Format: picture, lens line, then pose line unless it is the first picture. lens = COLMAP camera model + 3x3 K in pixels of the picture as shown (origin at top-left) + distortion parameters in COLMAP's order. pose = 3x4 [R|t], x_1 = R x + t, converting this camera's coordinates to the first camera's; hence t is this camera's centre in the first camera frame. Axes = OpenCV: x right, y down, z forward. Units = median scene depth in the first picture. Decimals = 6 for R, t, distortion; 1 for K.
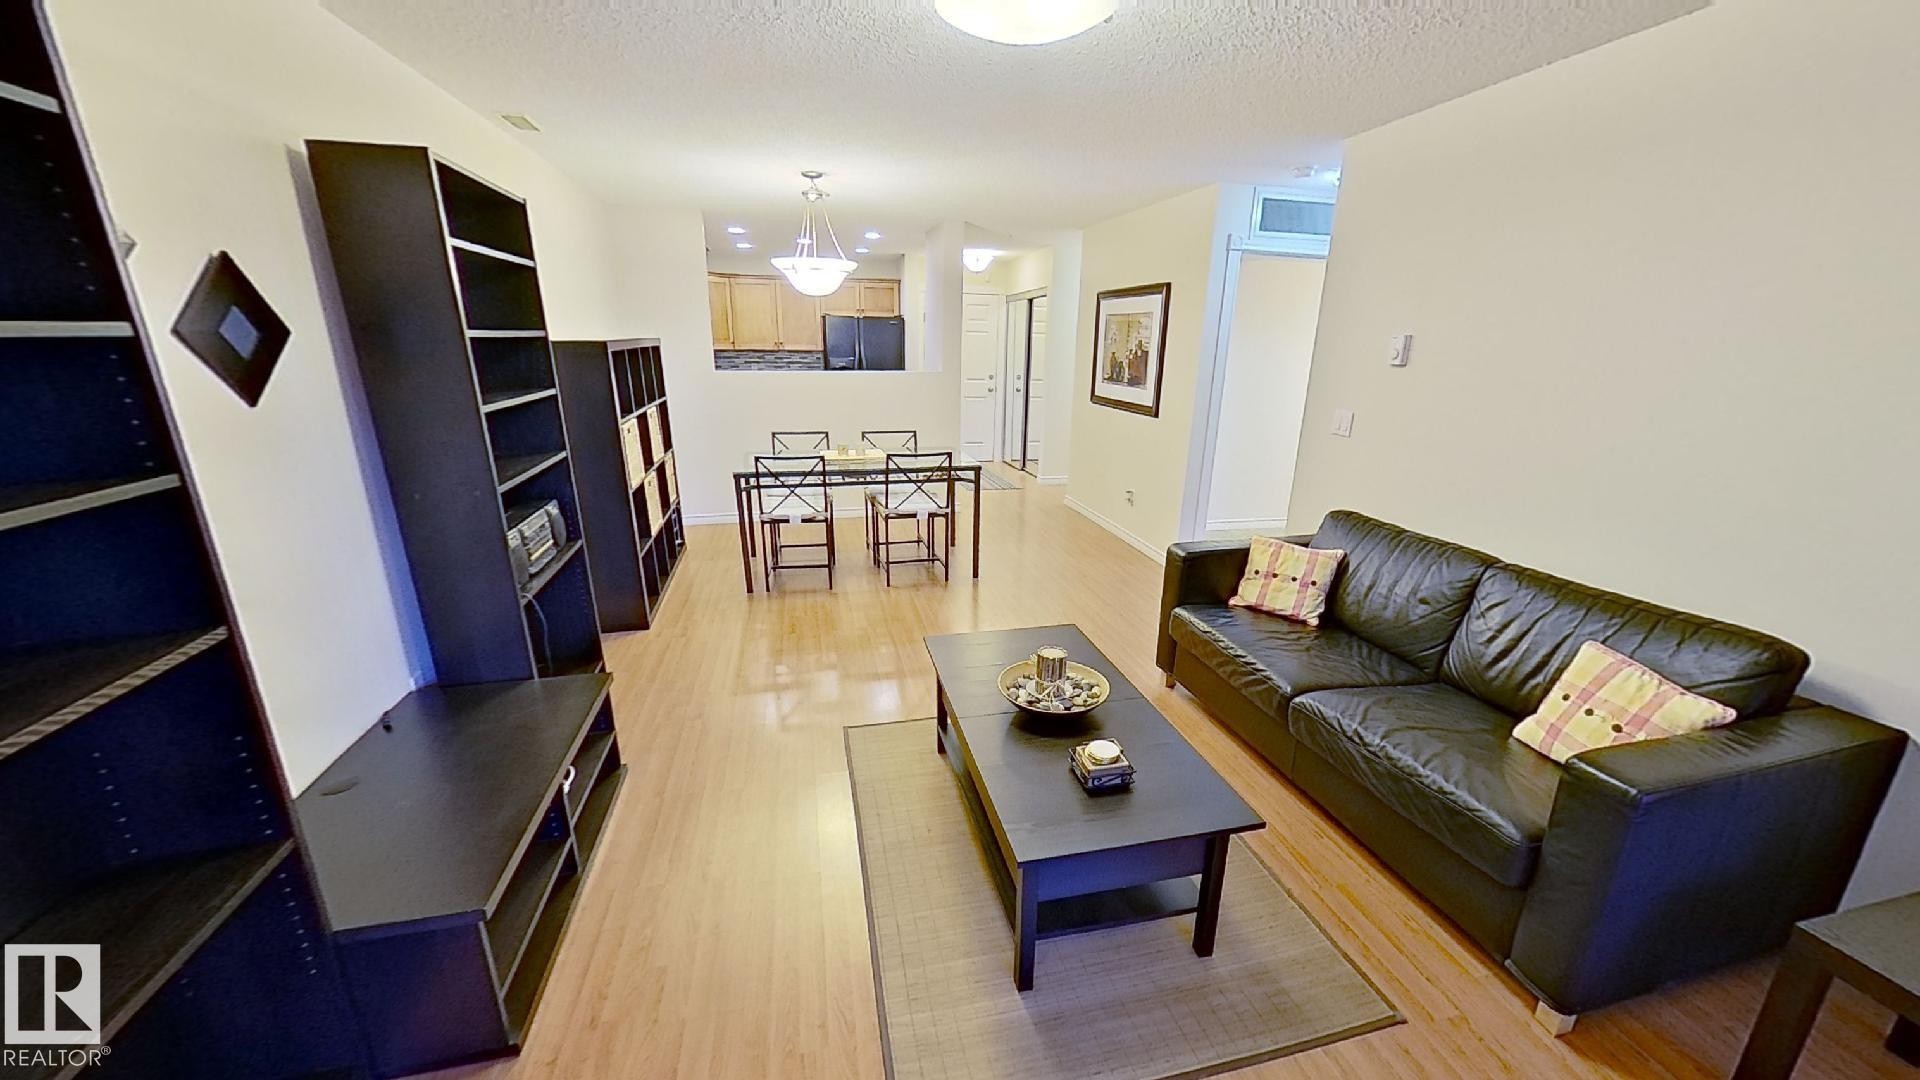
lens RADIAL K [[694.3, 0, 967.9], [0, 694.3, 552.0], [0, 0, 1]] dist [-0.009568, -0.000237]
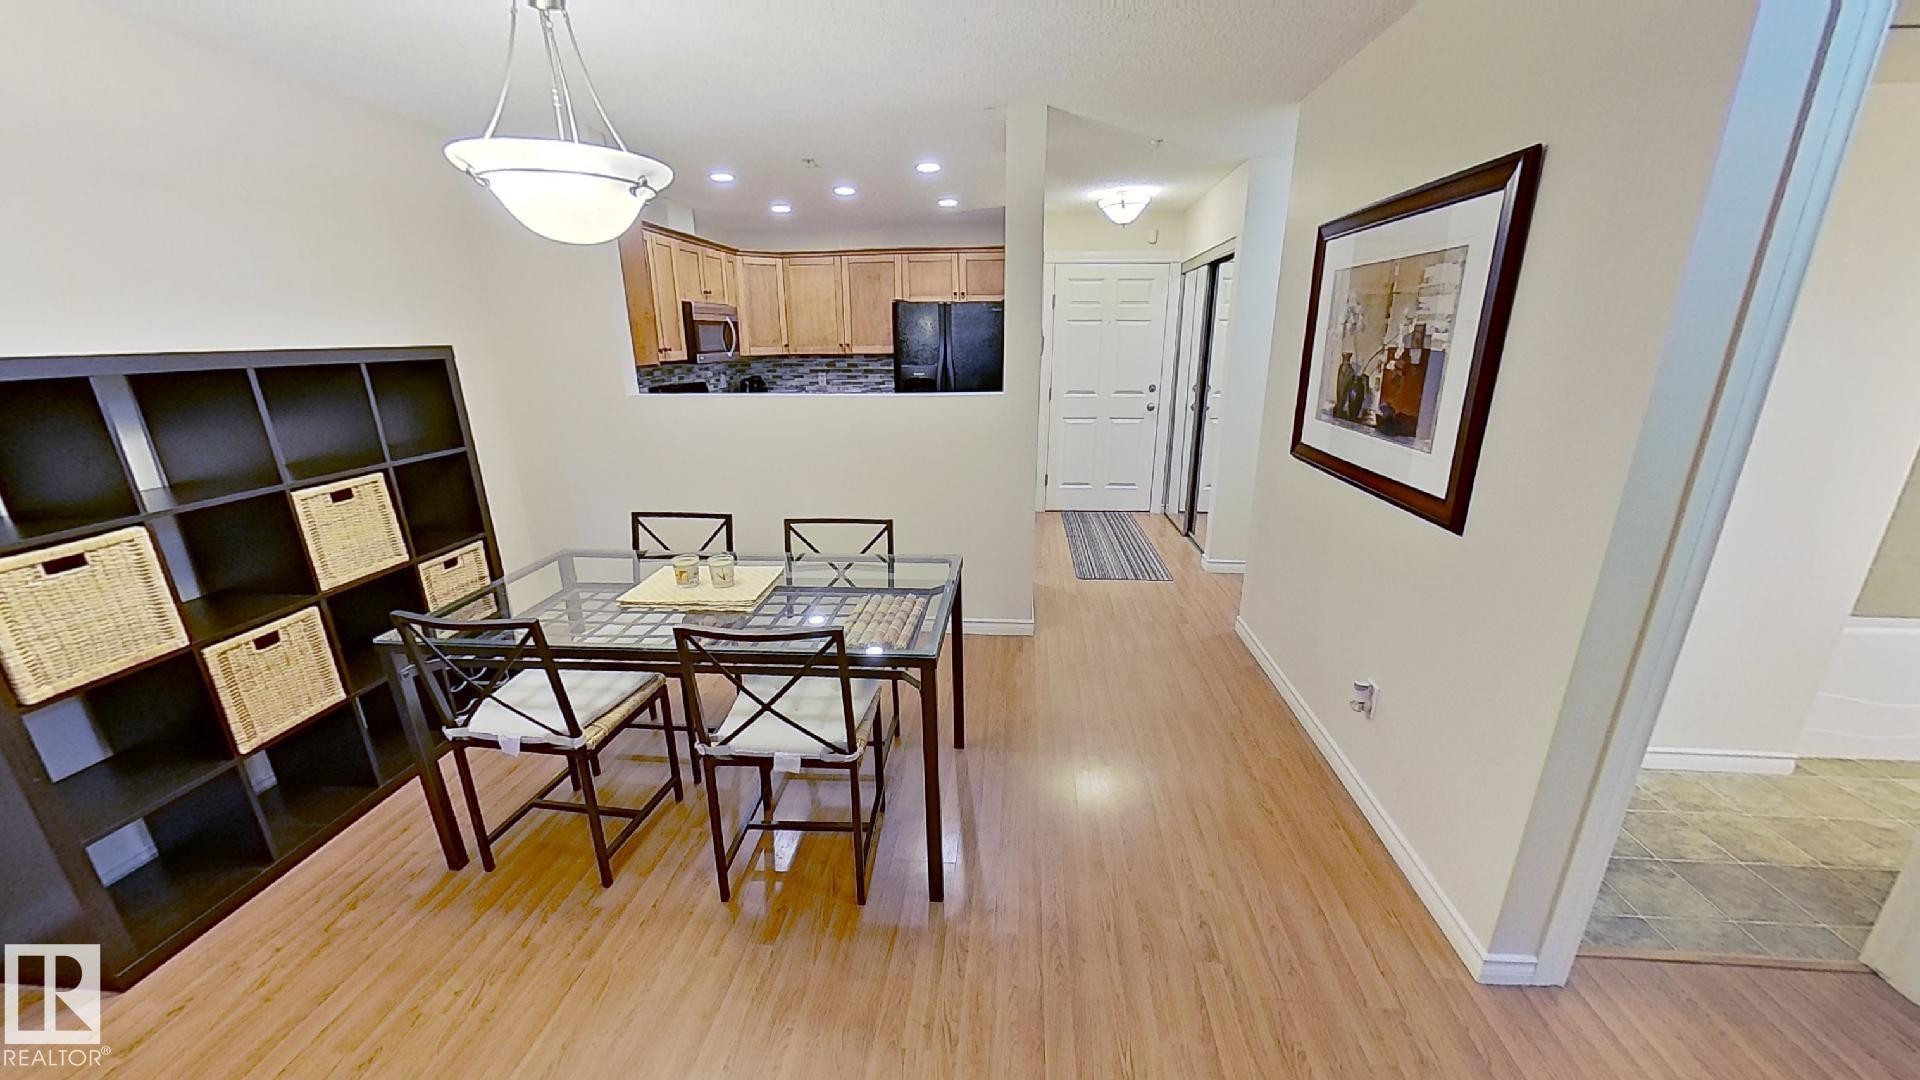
lens RADIAL K [[694.3, 0, 957.6], [0, 694.3, 556.3], [0, 0, 1]] dist [-0.009568, -0.000237]
pose [[0.947845, 0.072191, -0.310450, 0.153119], [-0.068443, 0.997391, 0.022963, -0.194057], [0.311298, -0.000518, 0.950312, 0.639689]]
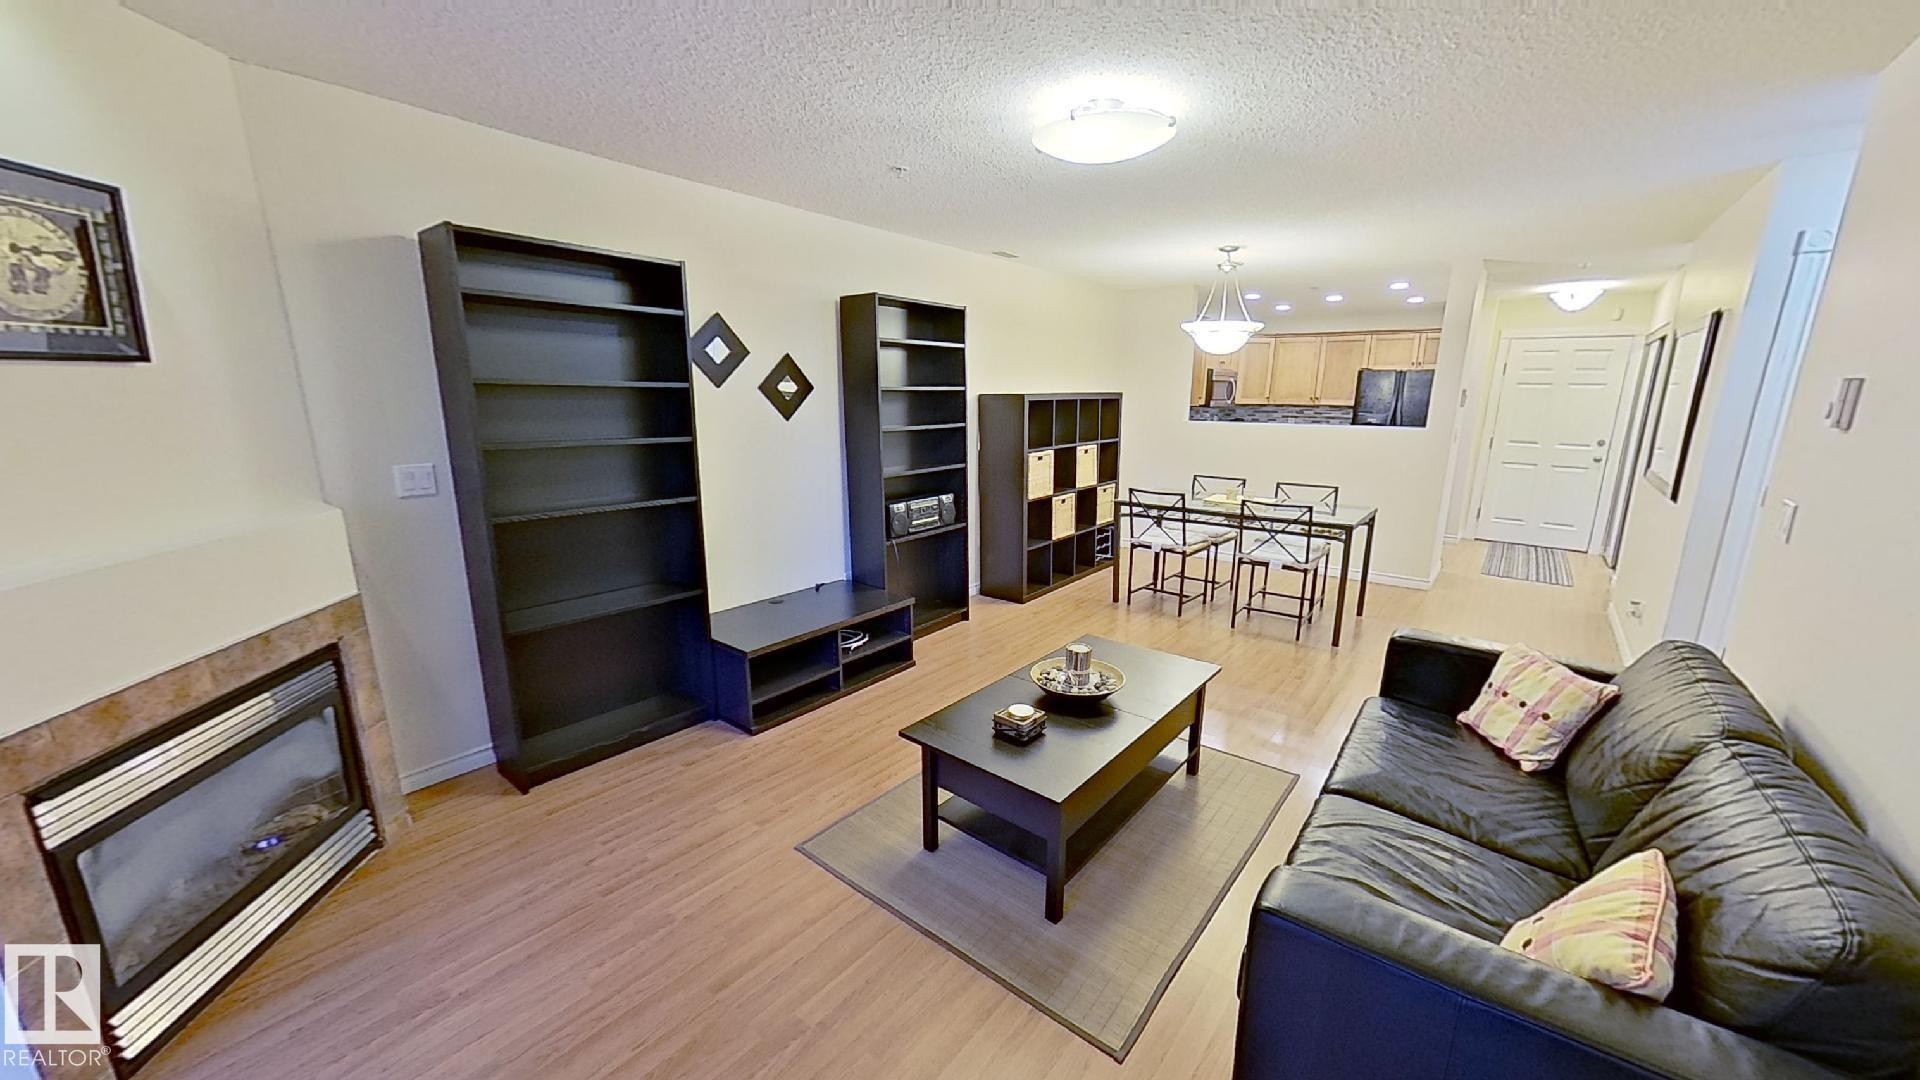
lens RADIAL K [[694.3, 0, 972.7], [0, 694.3, 545.5], [0, 0, 1]] dist [-0.009568, -0.000237]
pose [[0.616617, 0.162331, -0.770345, 0.426284], [-0.228640, 0.973261, 0.022077, -0.004949], [0.753330, 0.162519, 0.637245, 0.041792]]
